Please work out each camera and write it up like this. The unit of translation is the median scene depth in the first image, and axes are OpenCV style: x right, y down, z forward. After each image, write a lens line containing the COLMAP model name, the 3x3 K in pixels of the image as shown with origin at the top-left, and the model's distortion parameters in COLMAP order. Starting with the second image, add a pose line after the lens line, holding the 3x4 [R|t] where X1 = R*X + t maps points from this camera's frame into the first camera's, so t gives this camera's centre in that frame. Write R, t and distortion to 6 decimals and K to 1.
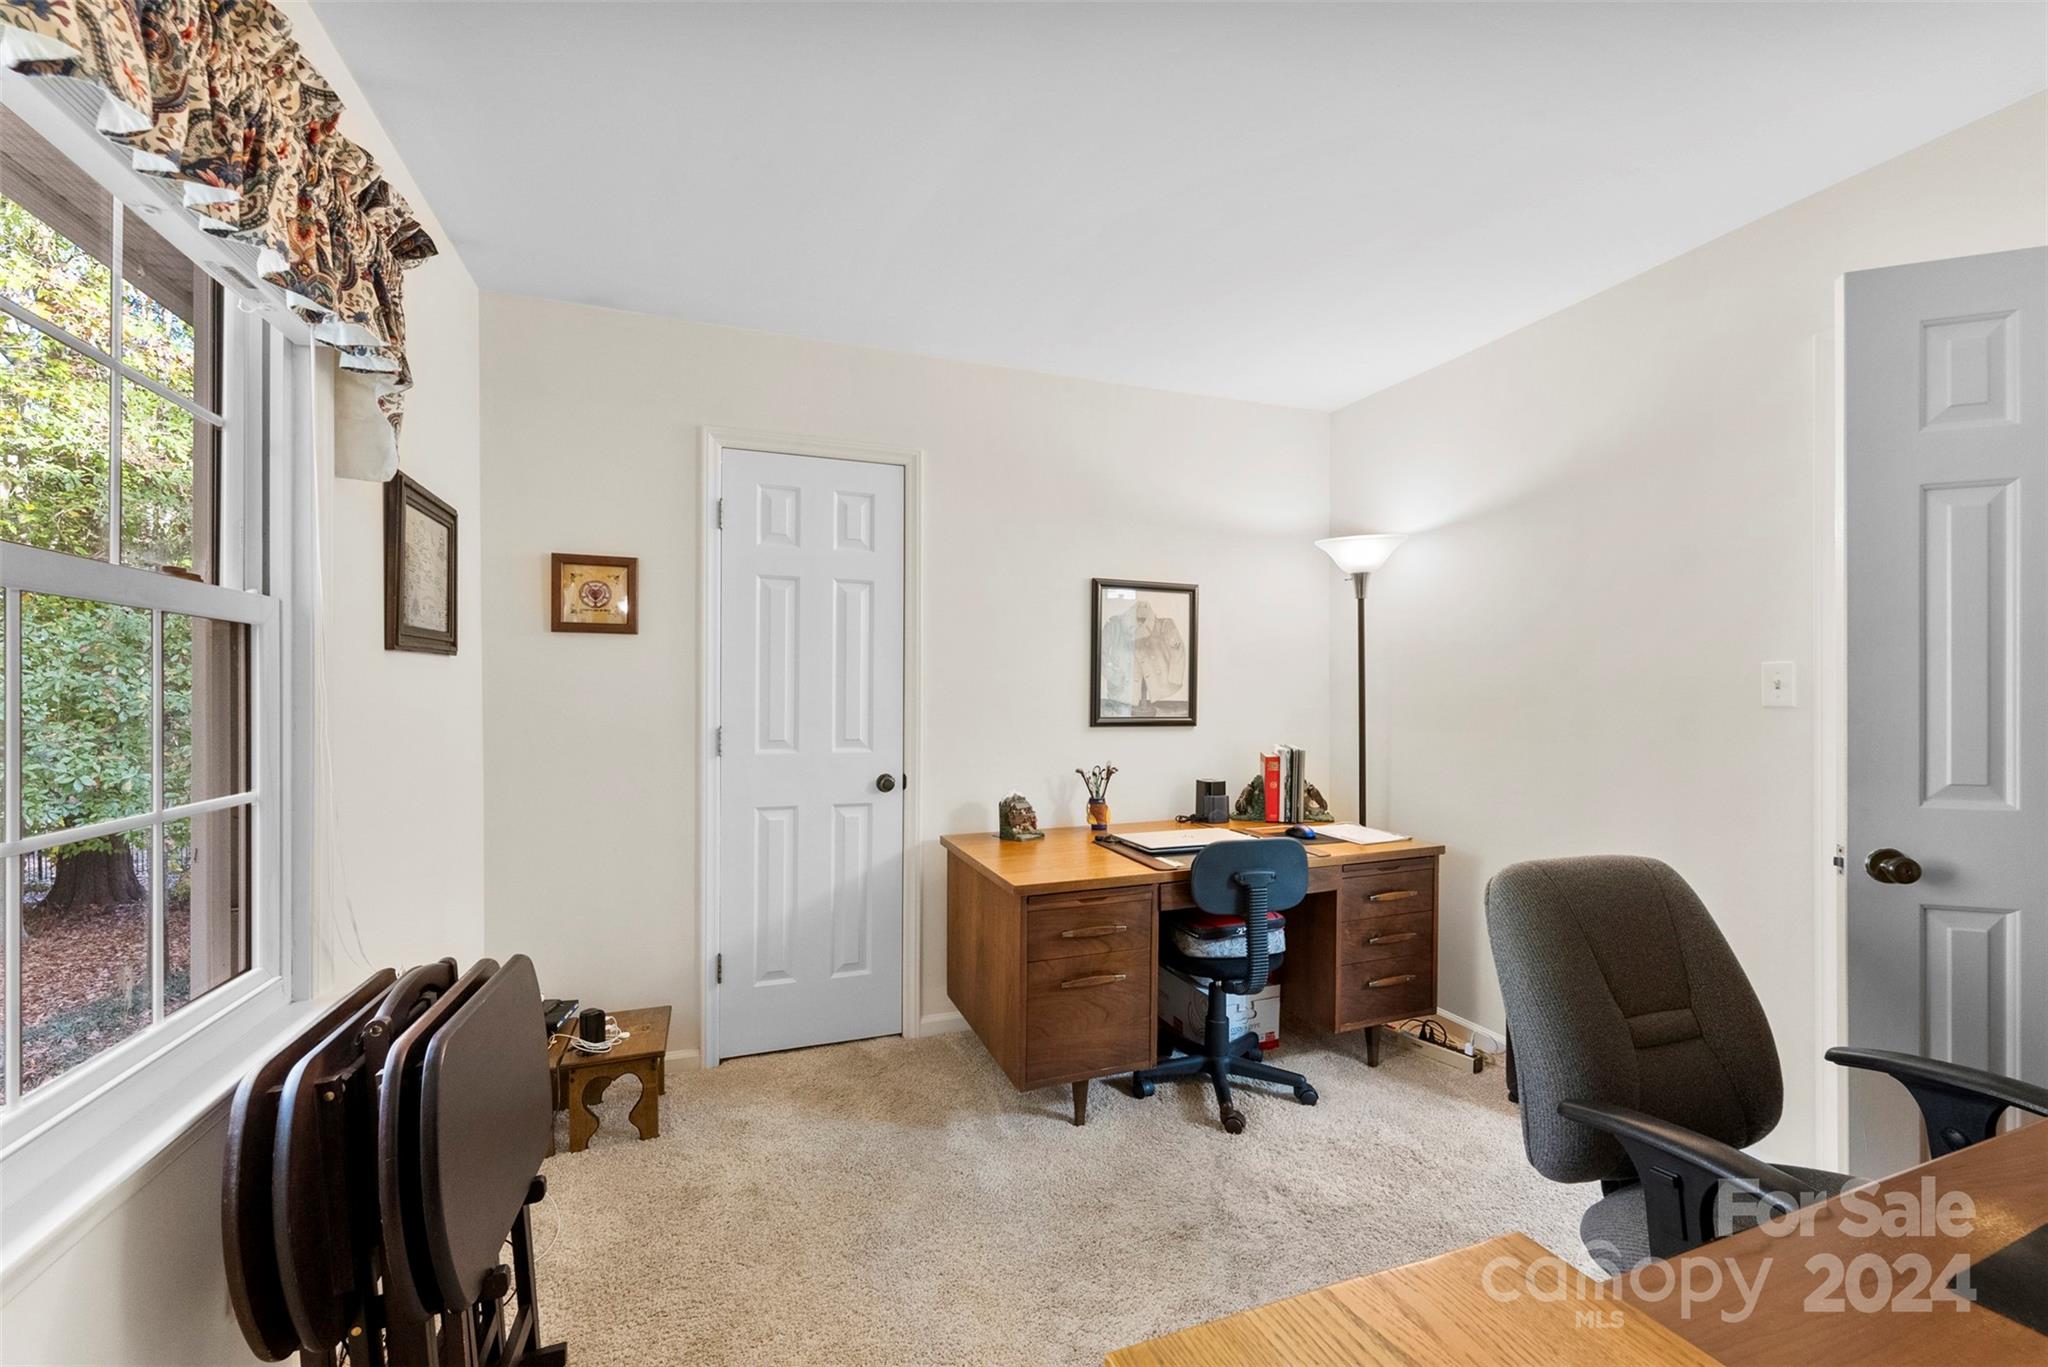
lens RADIAL K [[821.8, 0, 1026.0], [0, 821.8, 692.4], [0, 0, 1]] dist [0.001291, 0.000257]
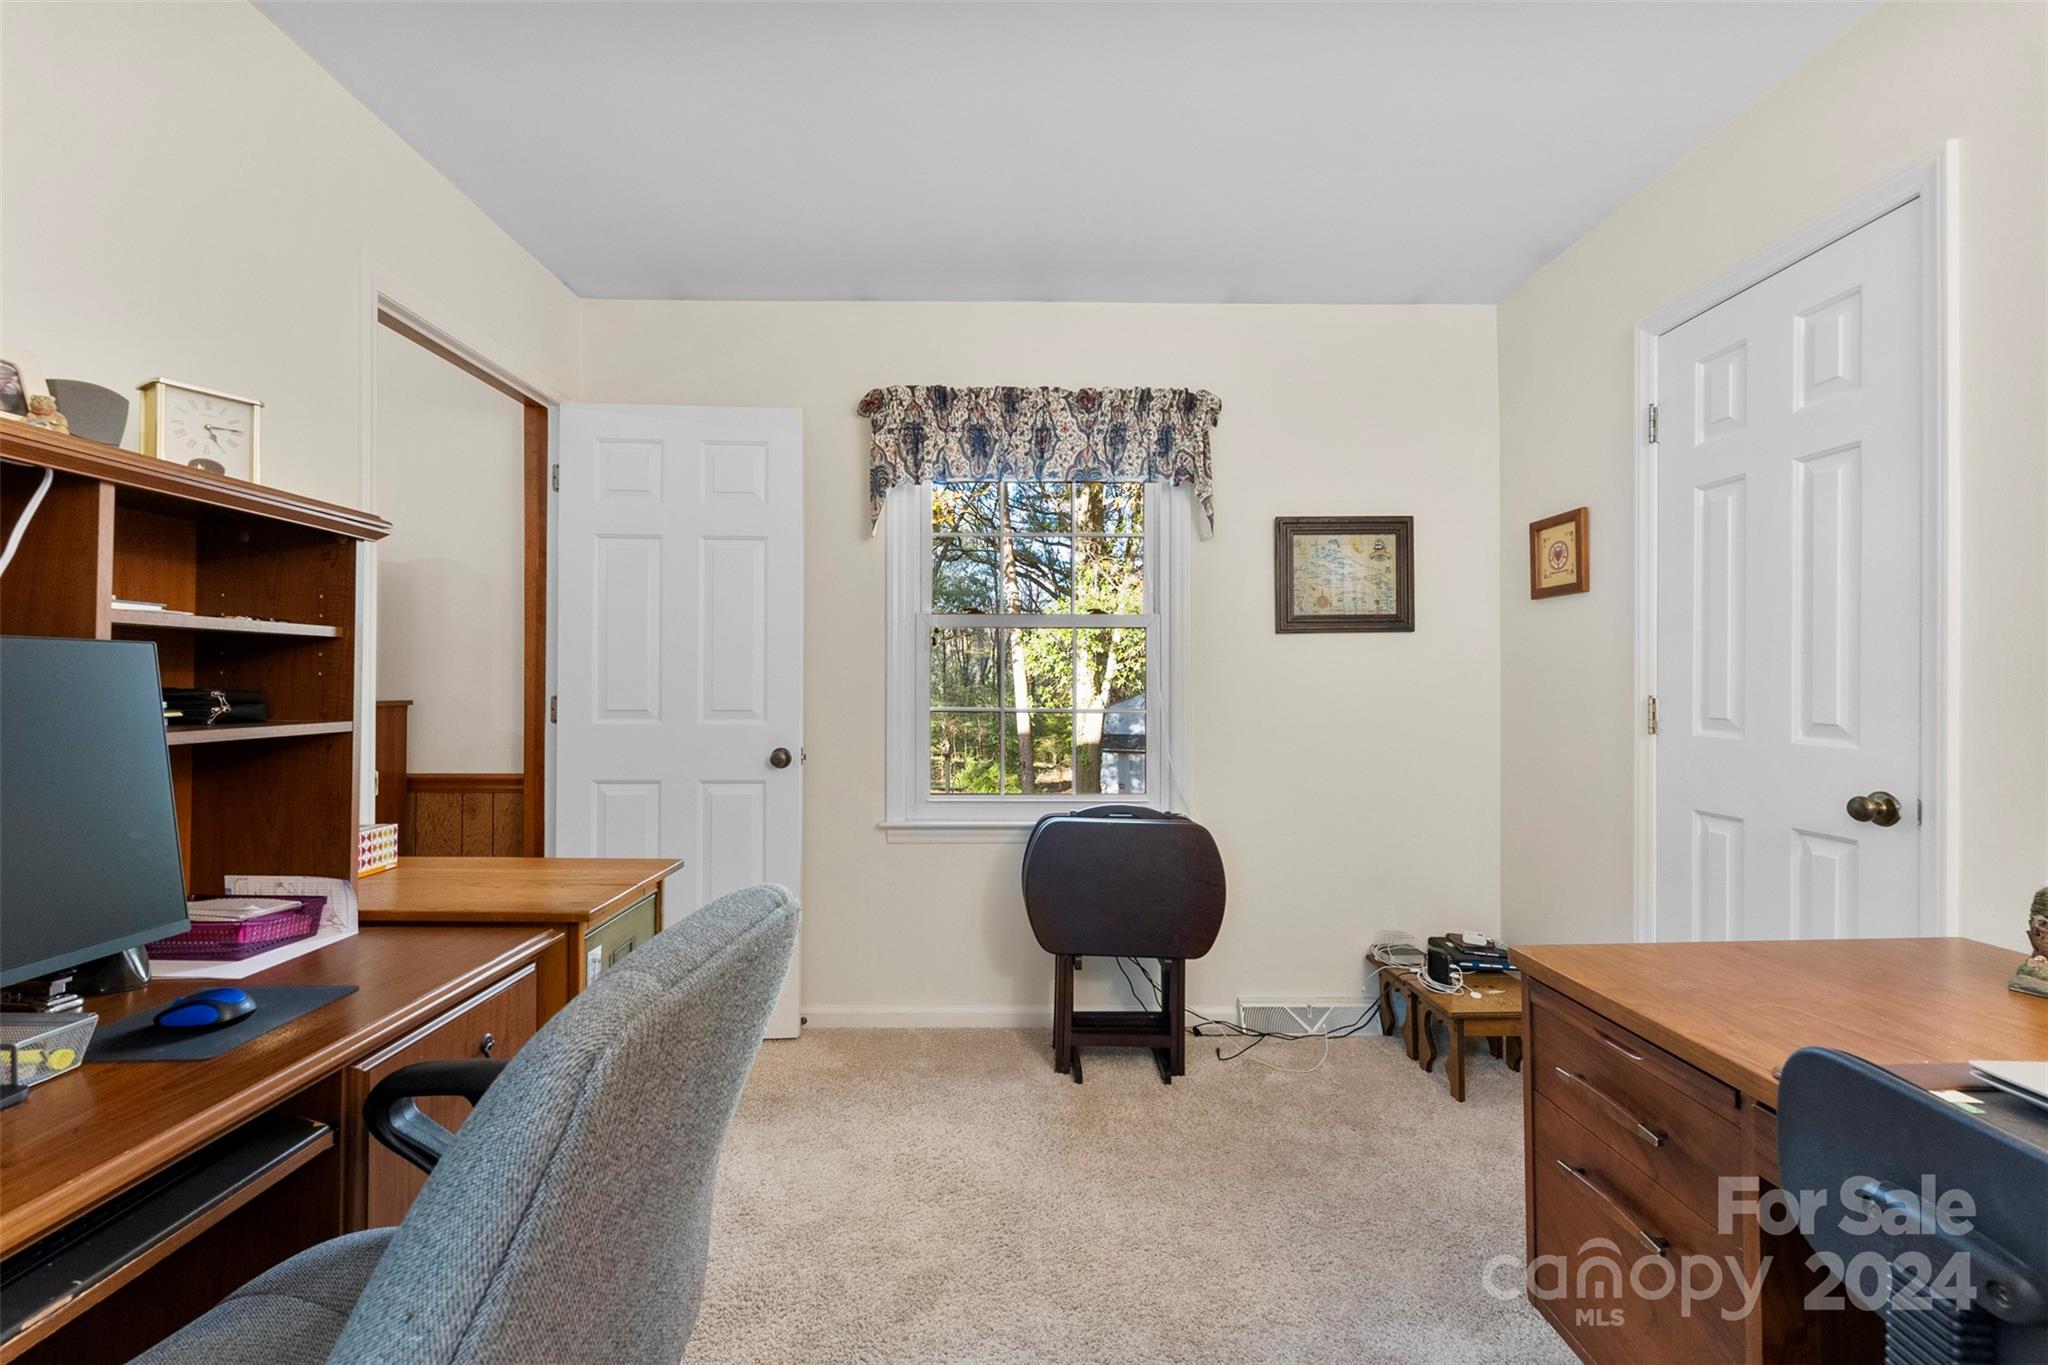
lens RADIAL K [[821.8, 0, 1029.1], [0, 821.8, 679.6], [0, 0, 1]] dist [0.001291, 0.000257]
pose [[-0.320330, -0.008464, -0.947268, 0.554279], [0.000797, 0.999957, -0.009204, 0.032249], [0.947306, -0.003703, -0.320309, 0.690808]]
